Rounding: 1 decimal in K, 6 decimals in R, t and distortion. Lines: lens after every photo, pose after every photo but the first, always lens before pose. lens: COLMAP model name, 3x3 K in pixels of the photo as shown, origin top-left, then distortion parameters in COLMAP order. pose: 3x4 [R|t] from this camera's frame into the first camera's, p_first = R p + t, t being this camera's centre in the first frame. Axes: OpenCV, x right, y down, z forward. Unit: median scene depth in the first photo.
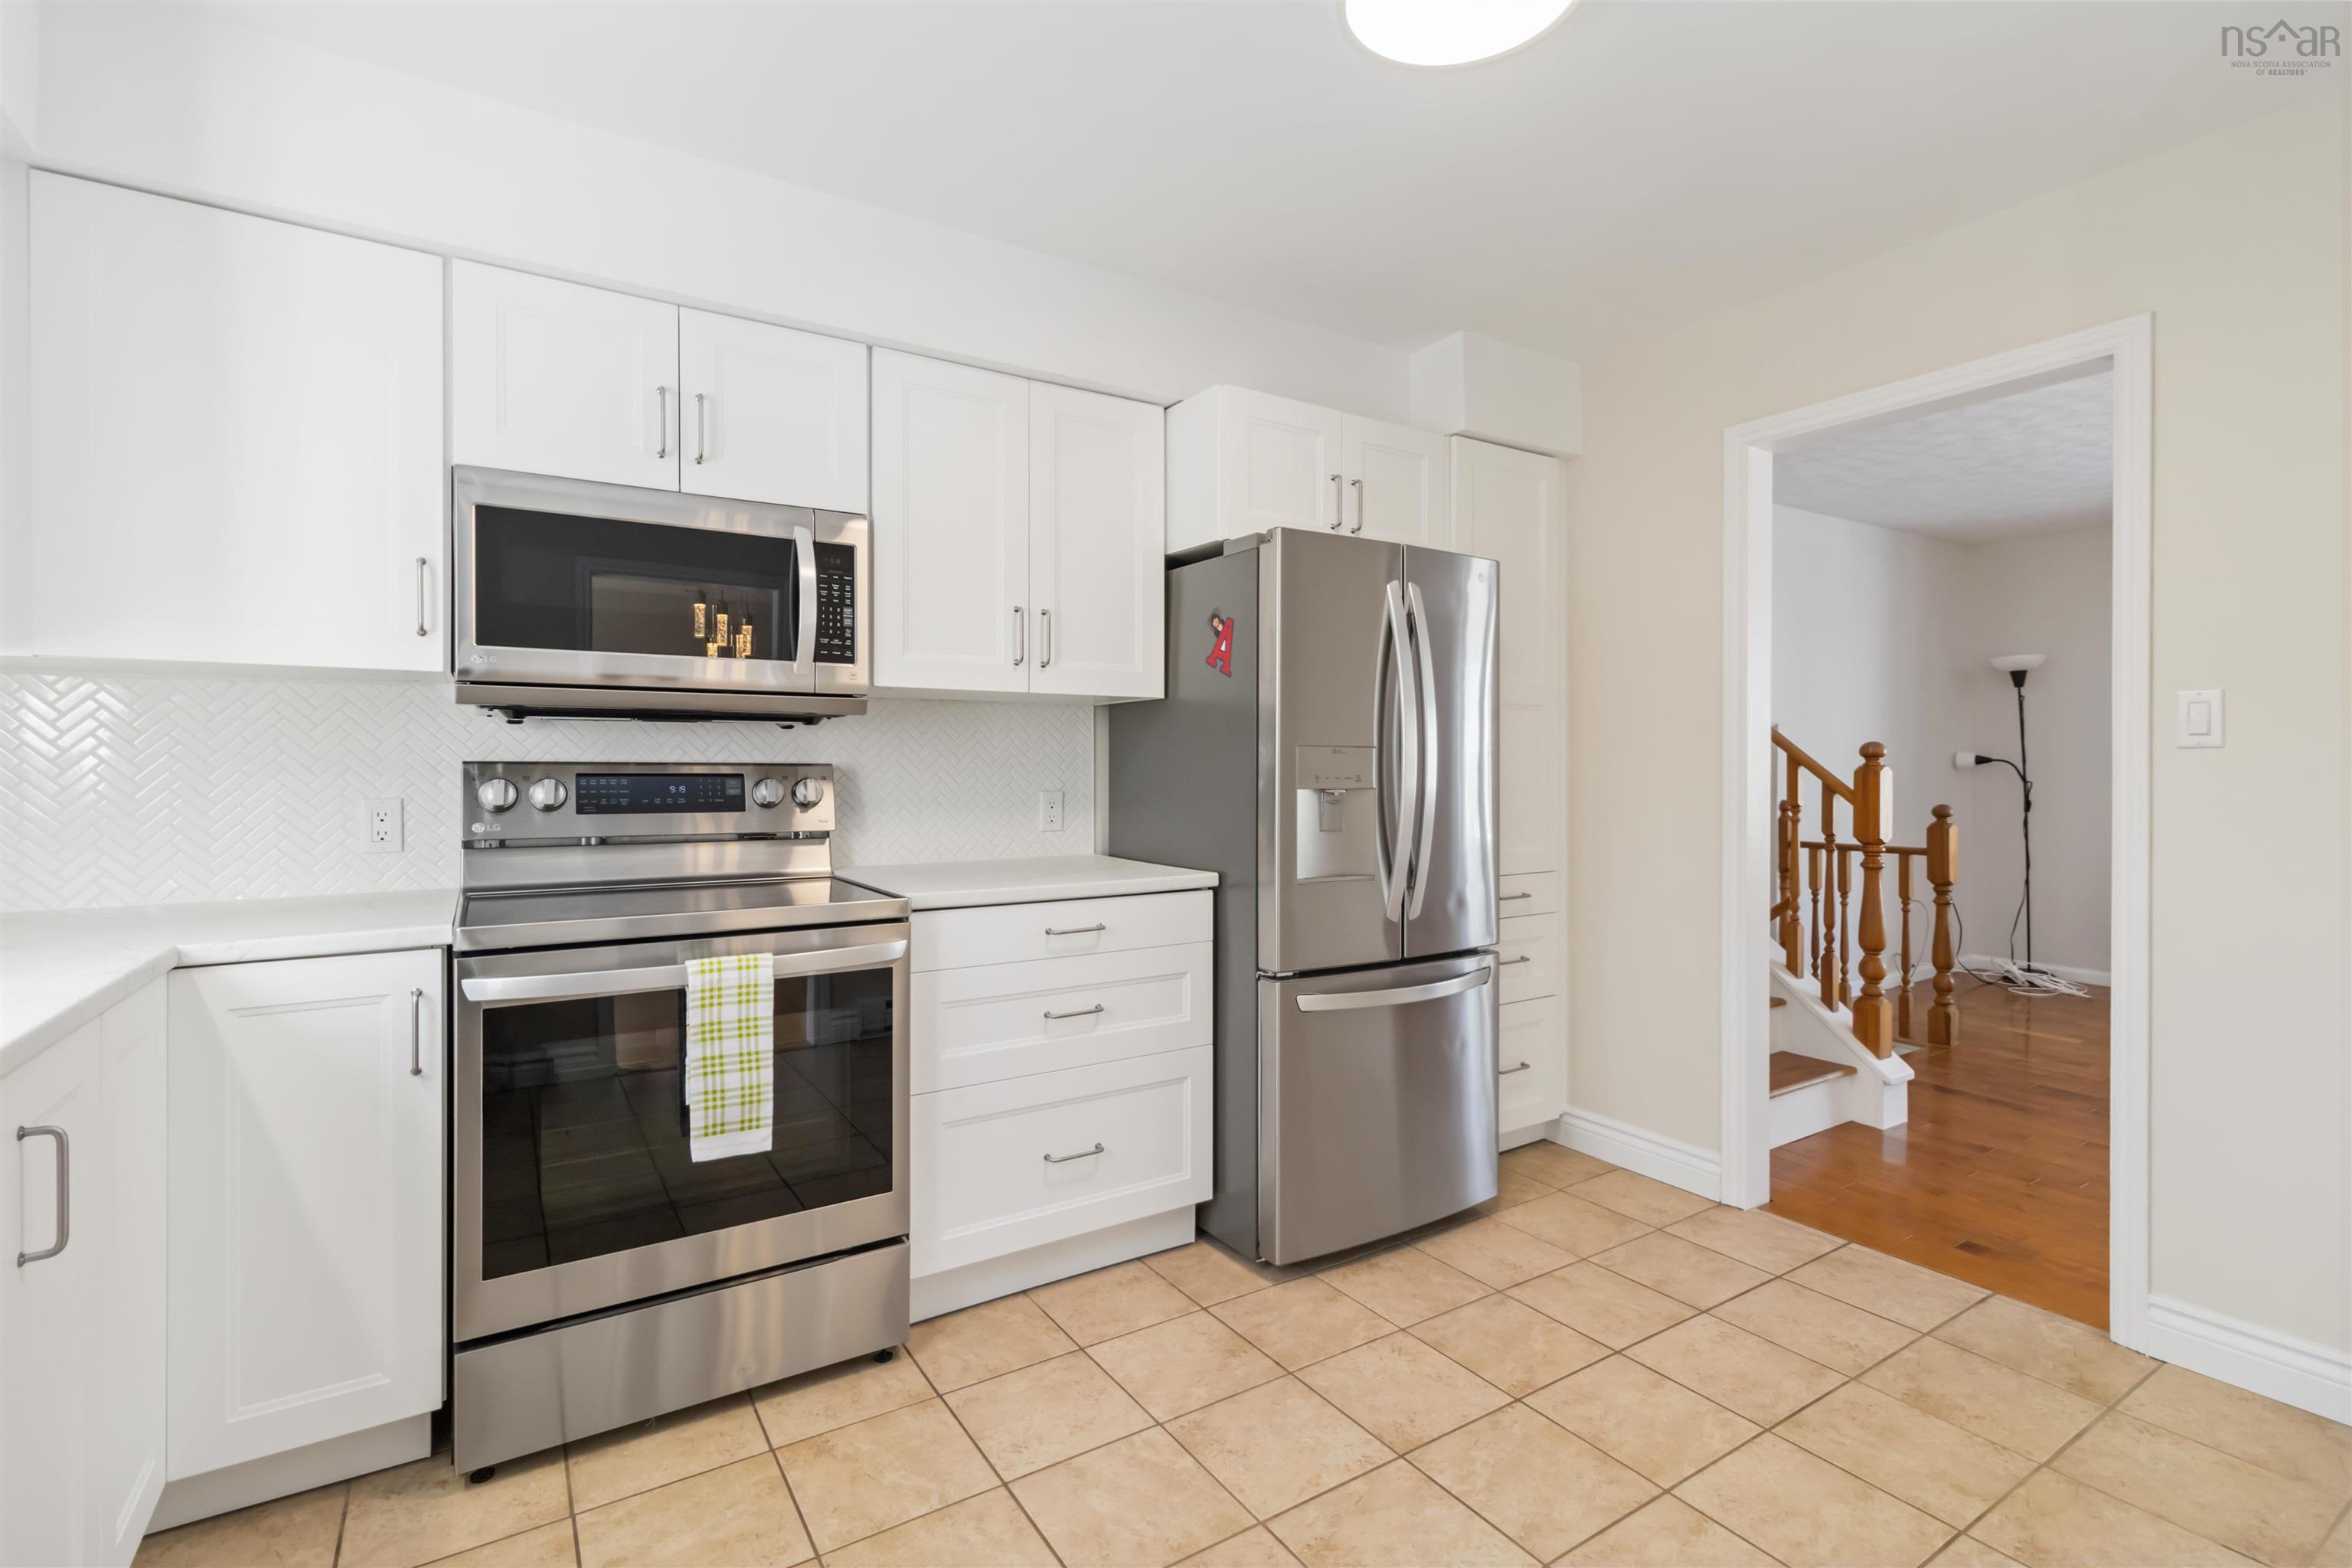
lens RADIAL K [[1083.3, 0, 1176.0], [0, 1083.3, 767.3], [0, 0, 1]] dist [0.001146, 0.001435]
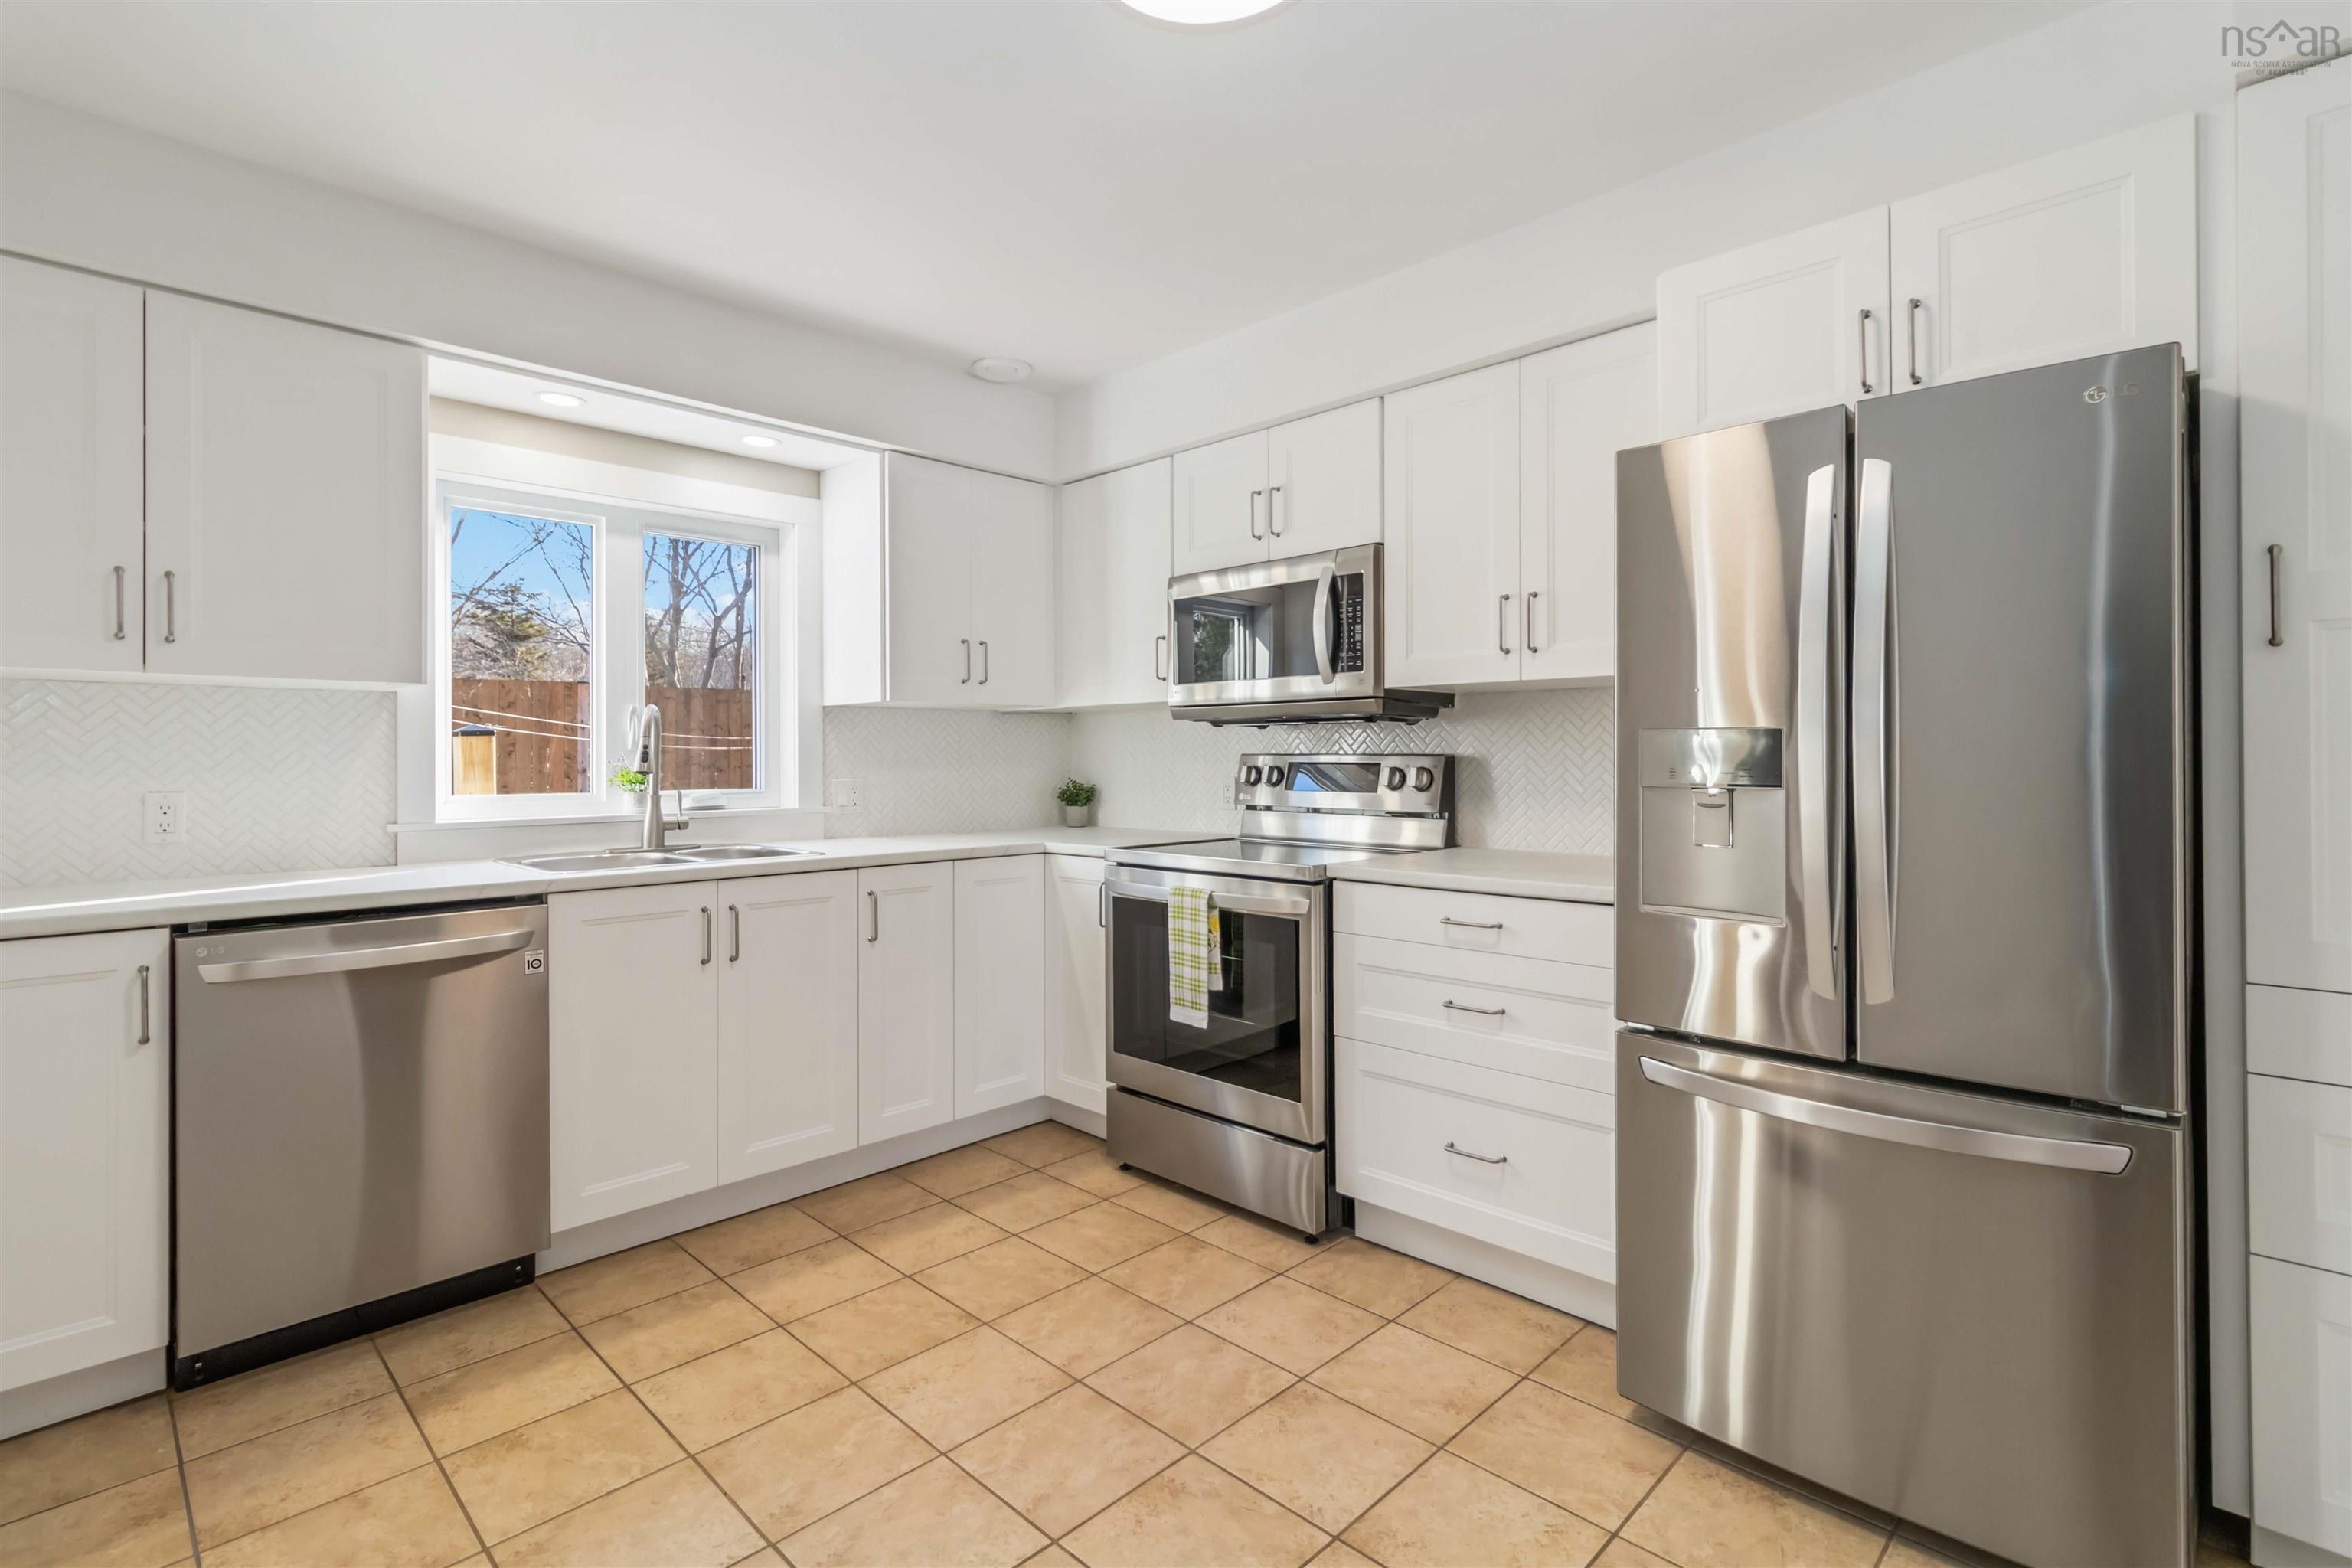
lens RADIAL K [[1083.3, 0, 1181.0], [0, 1083.3, 757.5], [0, 0, 1]] dist [0.001146, 0.001435]
pose [[0.225525, -0.002191, -0.974235, 0.785061], [0.000362, 0.999998, -0.002166, 0.001958], [0.974237, 0.000136, 0.225525, 0.512852]]
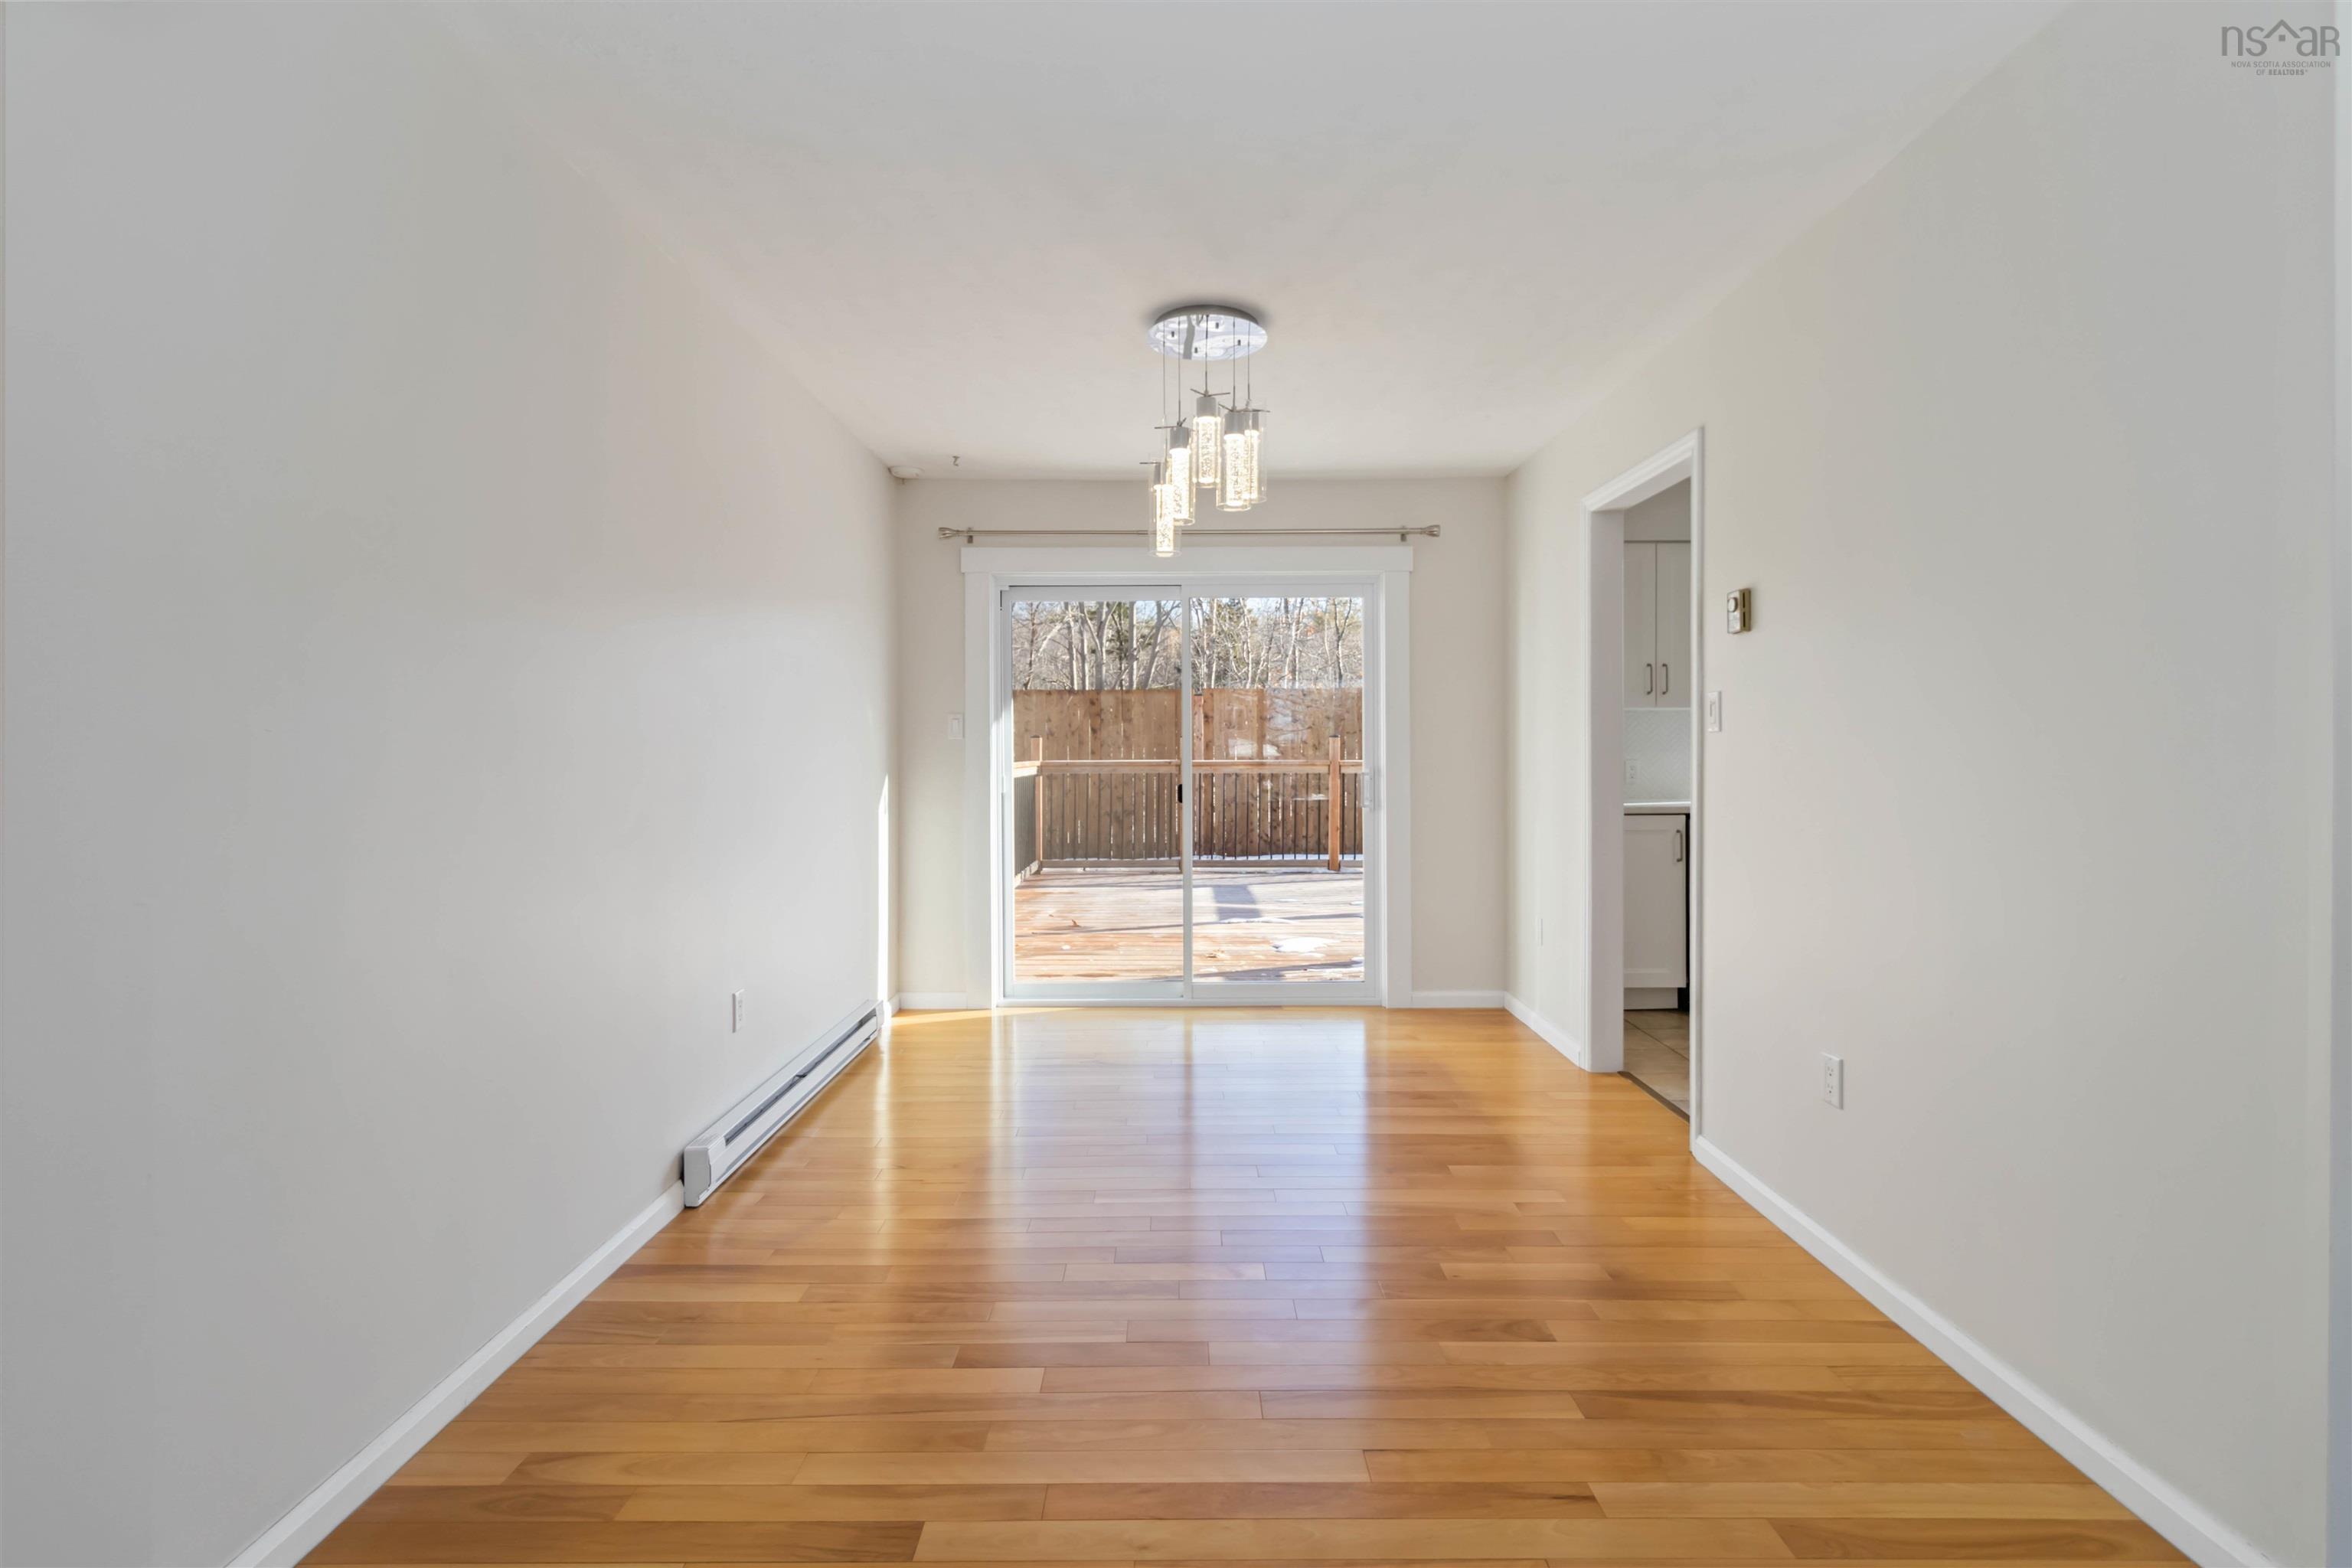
lens RADIAL K [[1083.3, 0, 1179.8], [0, 1083.3, 756.0], [0, 0, 1]] dist [0.001146, 0.001435]
pose [[-0.532808, 0.009615, -0.846182, 1.937588], [0.001171, 0.999943, 0.010625, 0.000676], [0.846235, 0.004670, -0.532789, 0.233577]]
